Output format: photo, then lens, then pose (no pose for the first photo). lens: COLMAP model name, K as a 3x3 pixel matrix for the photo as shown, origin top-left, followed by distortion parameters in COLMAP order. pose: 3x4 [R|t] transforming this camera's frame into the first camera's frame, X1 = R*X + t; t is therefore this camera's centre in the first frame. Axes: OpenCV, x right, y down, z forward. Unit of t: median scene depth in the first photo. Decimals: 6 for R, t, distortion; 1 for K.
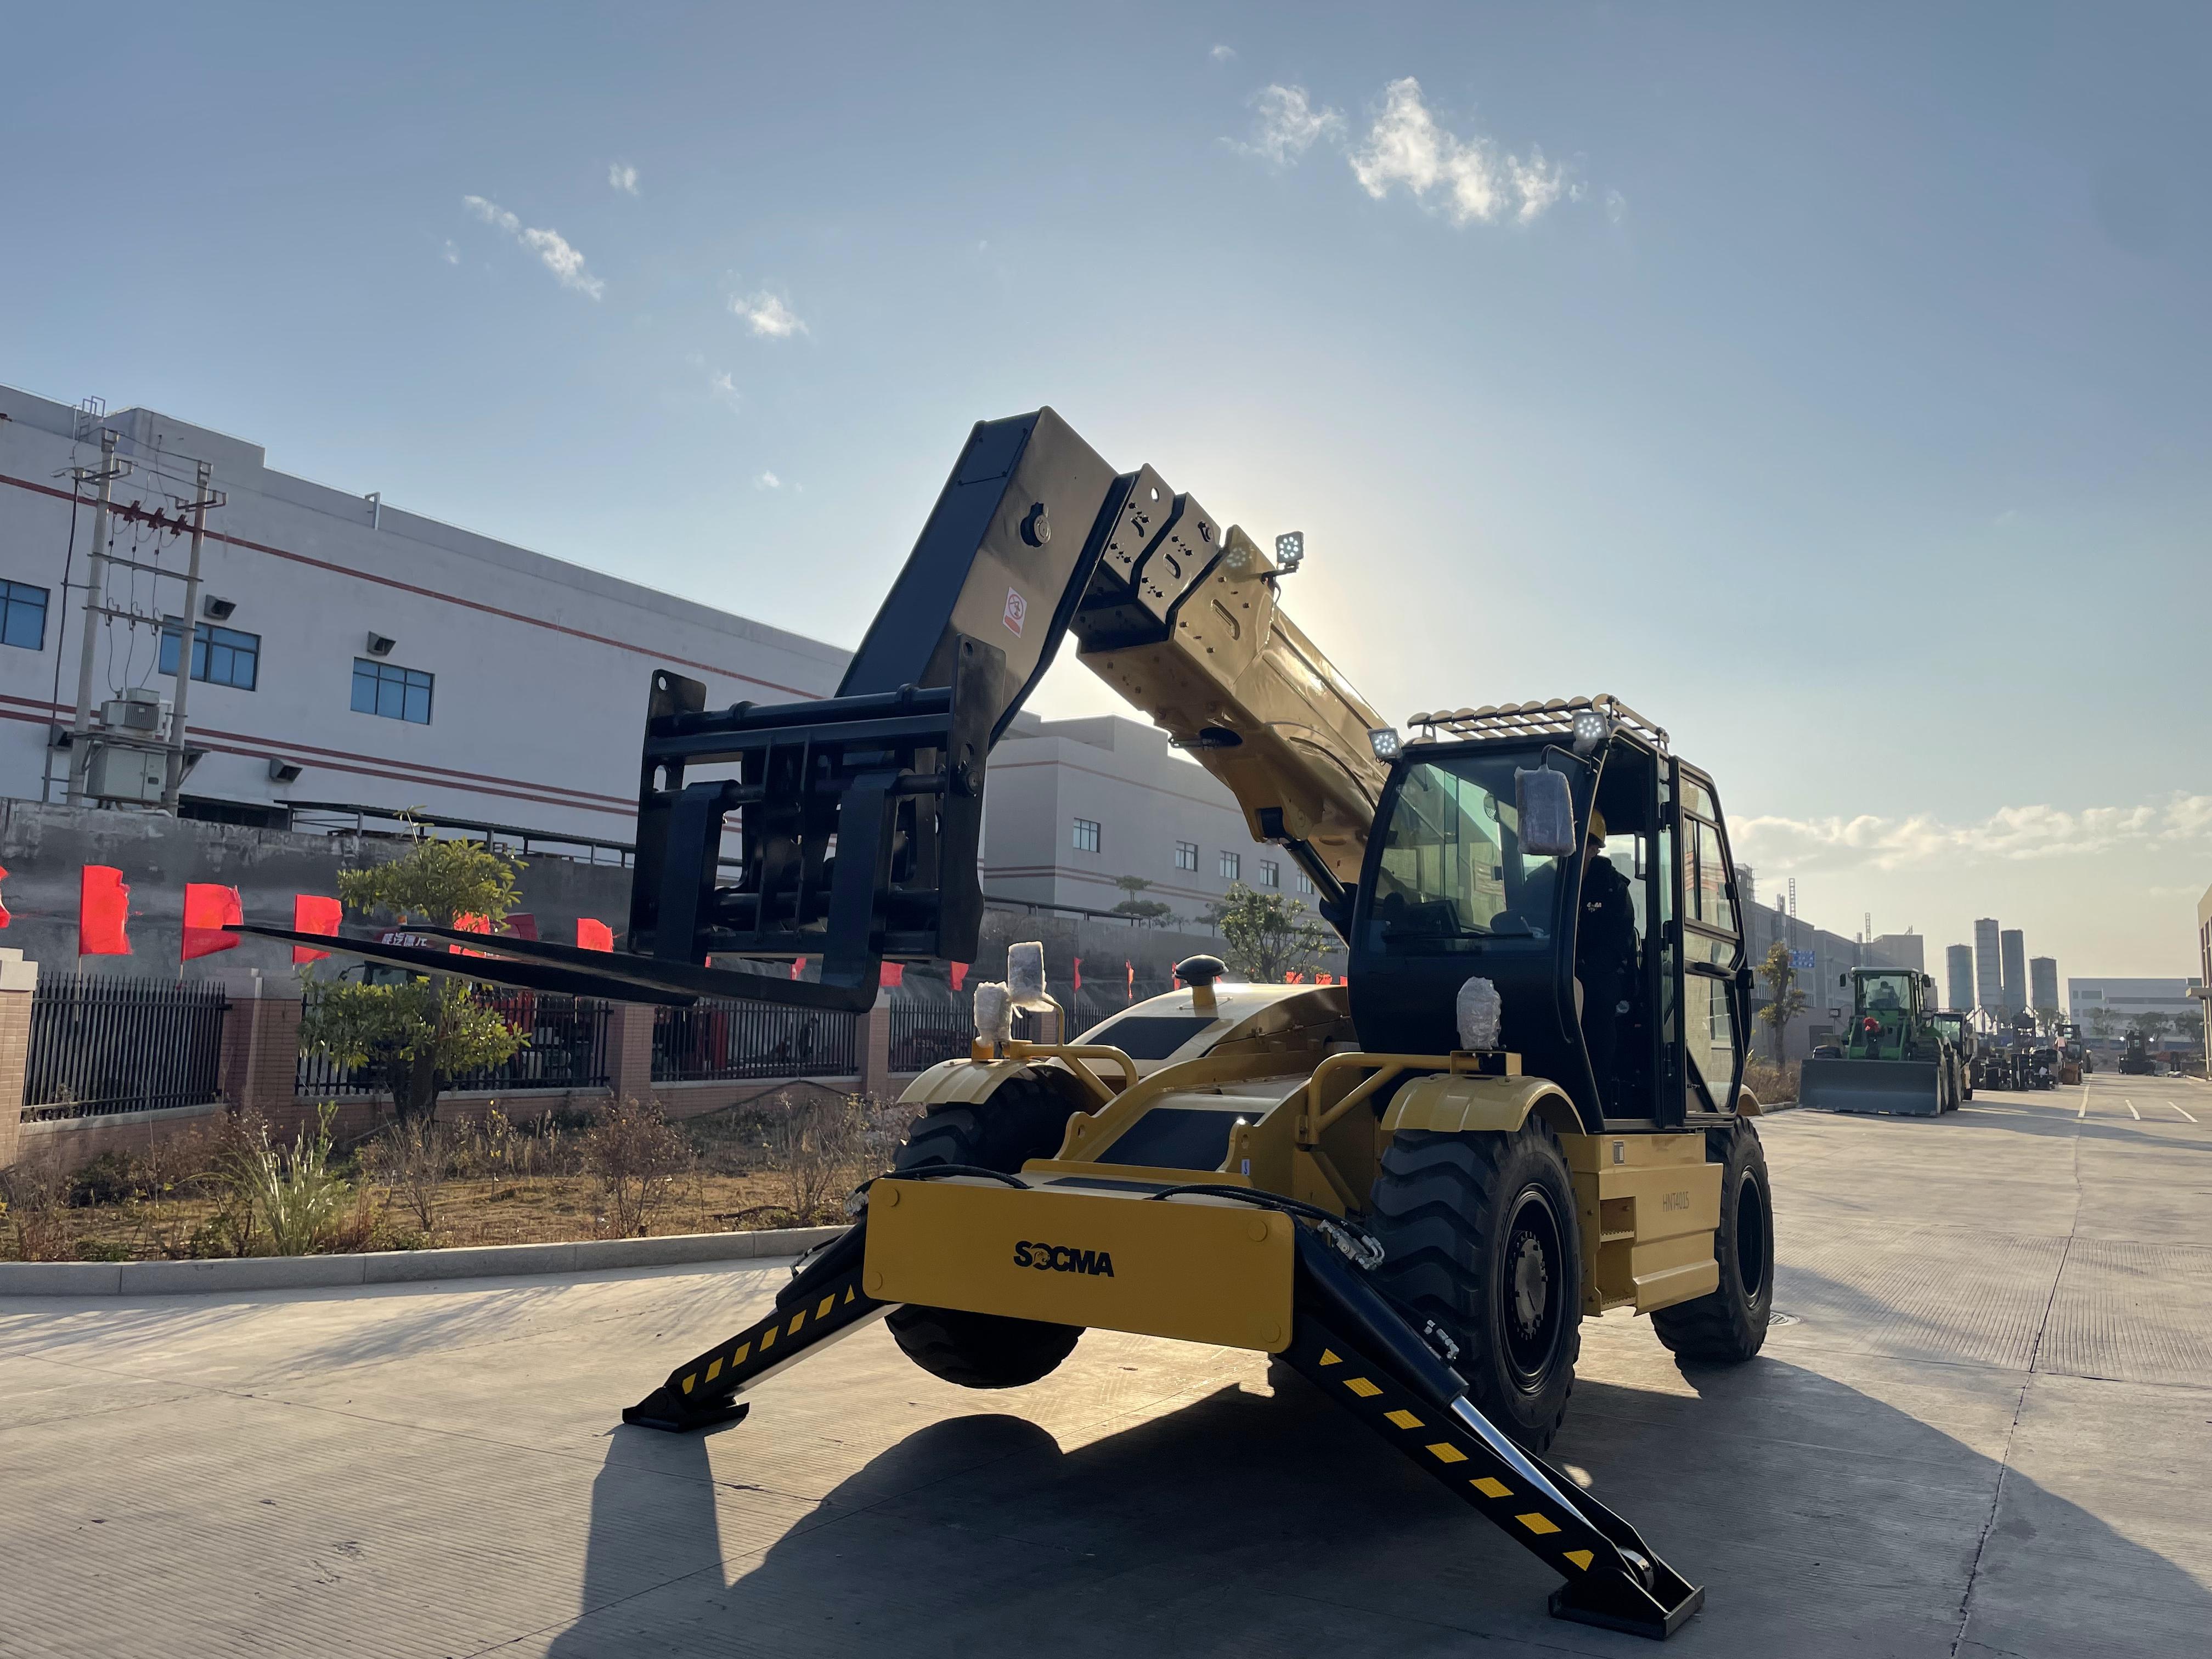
lens RADIAL K [[1672.3, 0, 1112.9], [0, 1672.3, 829.8], [0, 0, 1]] dist [0.083677, -0.119891]
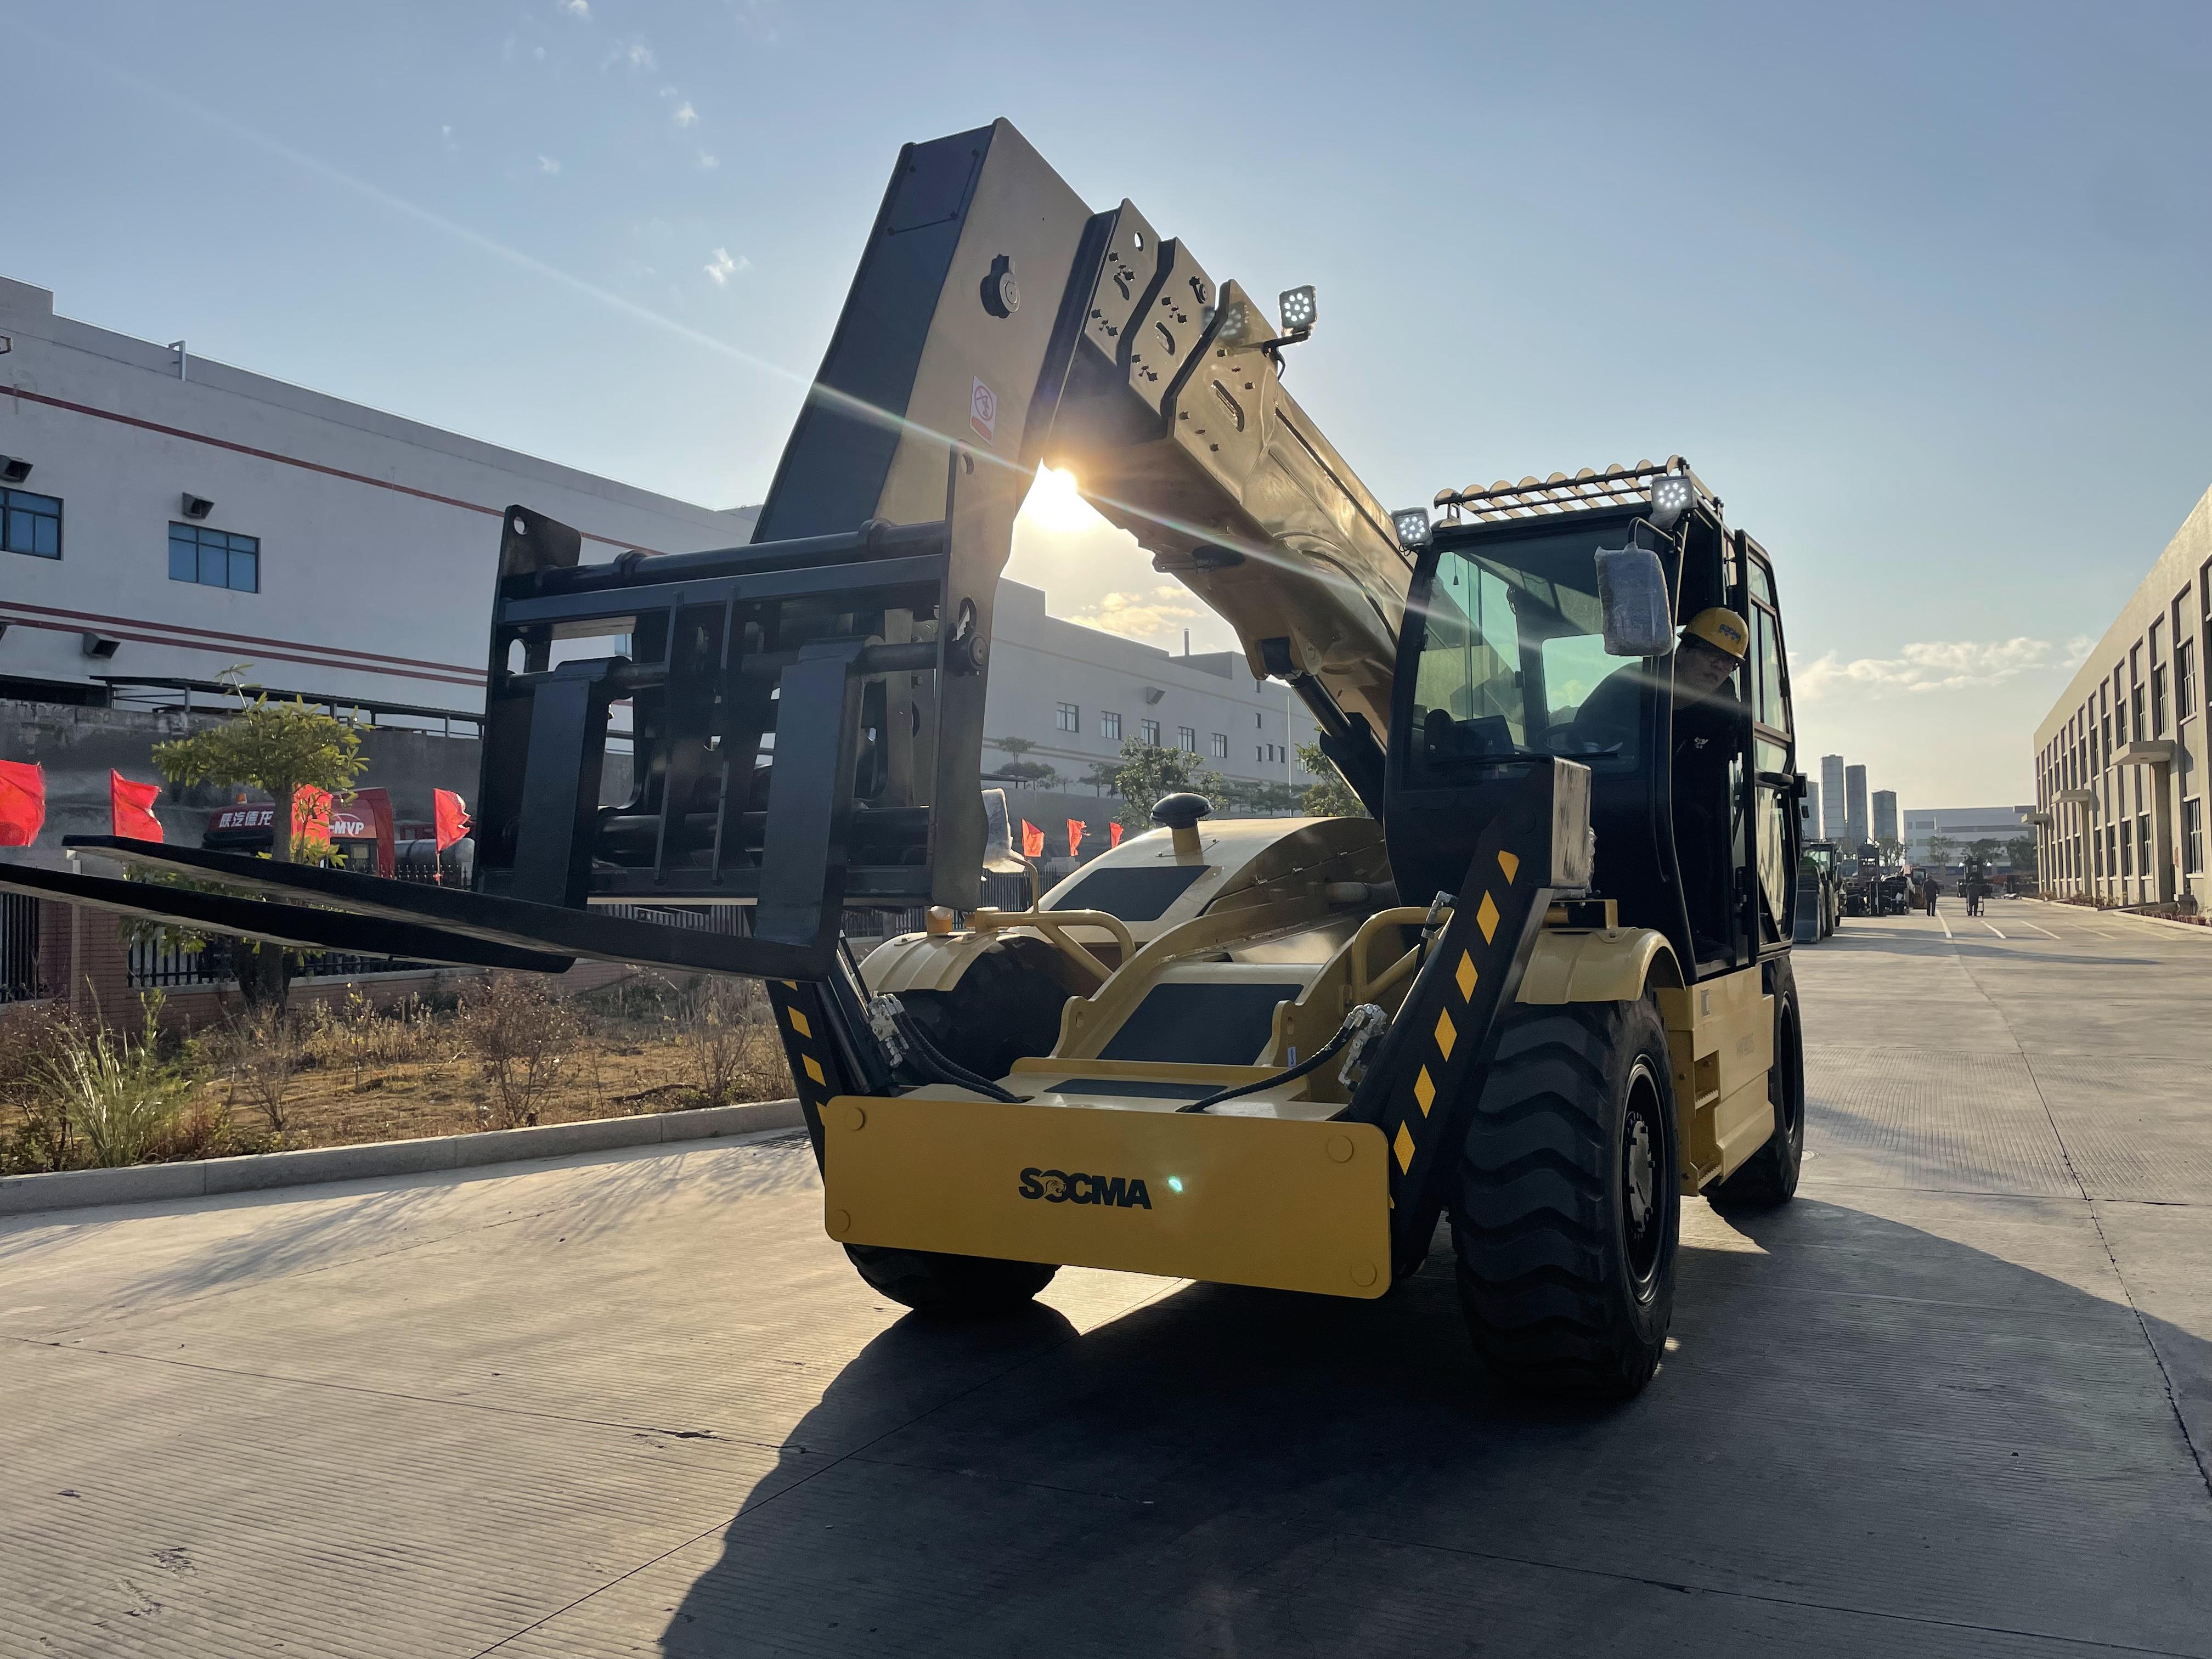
lens RADIAL K [[1522.8, 0, 1107.8], [0, 1522.8, 856.6], [0, 0, 1]] dist [0.060877, -0.071159]
pose [[0.994136, -0.031643, 0.103409, -0.051170], [0.022290, 0.995657, 0.090384, 0.030034], [-0.105820, -0.087549, 0.990524, 0.160955]]
